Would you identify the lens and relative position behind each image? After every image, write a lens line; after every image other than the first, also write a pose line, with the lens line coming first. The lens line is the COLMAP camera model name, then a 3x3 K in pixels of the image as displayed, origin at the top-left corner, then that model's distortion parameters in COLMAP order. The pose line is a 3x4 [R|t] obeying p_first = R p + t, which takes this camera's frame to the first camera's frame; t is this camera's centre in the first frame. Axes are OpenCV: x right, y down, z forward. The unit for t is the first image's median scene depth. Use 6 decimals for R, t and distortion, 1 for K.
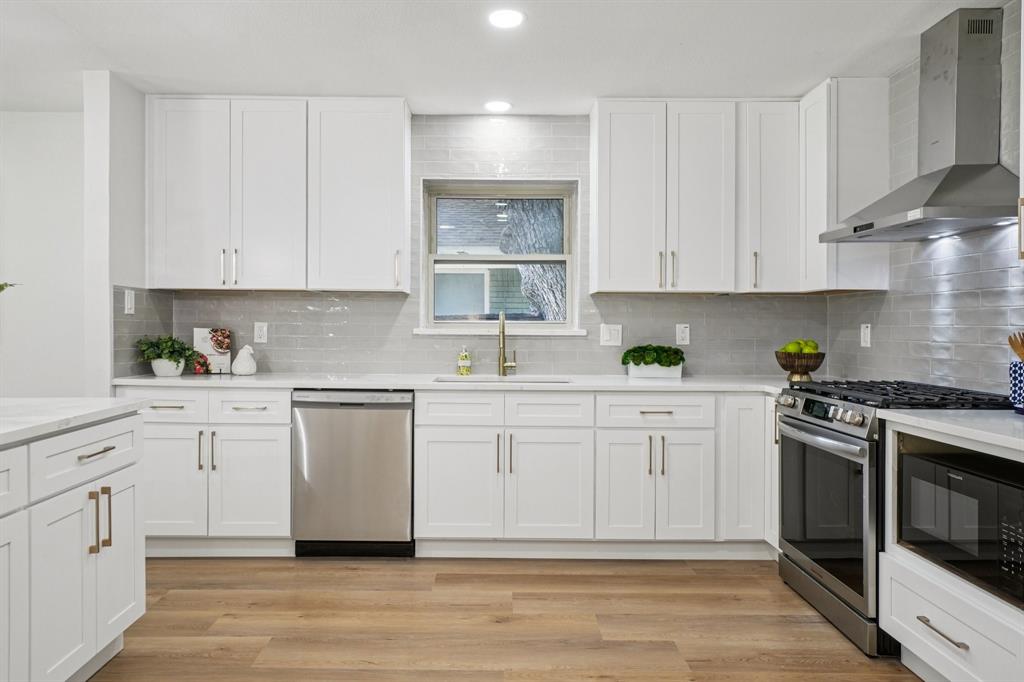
lens RADIAL K [[665.2, 0, 500.7], [0, 665.2, 334.6], [0, 0, 1]] dist [-0.005793, 0.000277]
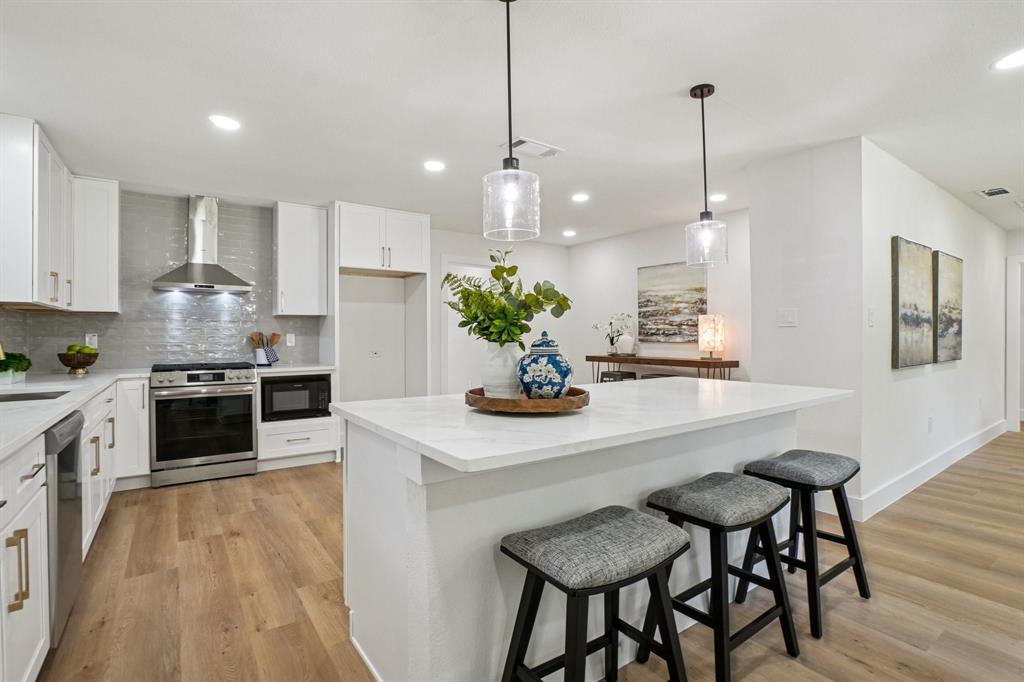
lens RADIAL K [[478.1, 0, 495.2], [0, 478.1, 336.2], [0, 0, 1]] dist [-0.070131, 0.025713]
pose [[-0.553844, -0.002960, 0.832615, -0.927011], [0.011094, 0.999879, 0.010934, -0.011503], [-0.832547, 0.015293, -0.553744, 0.855091]]
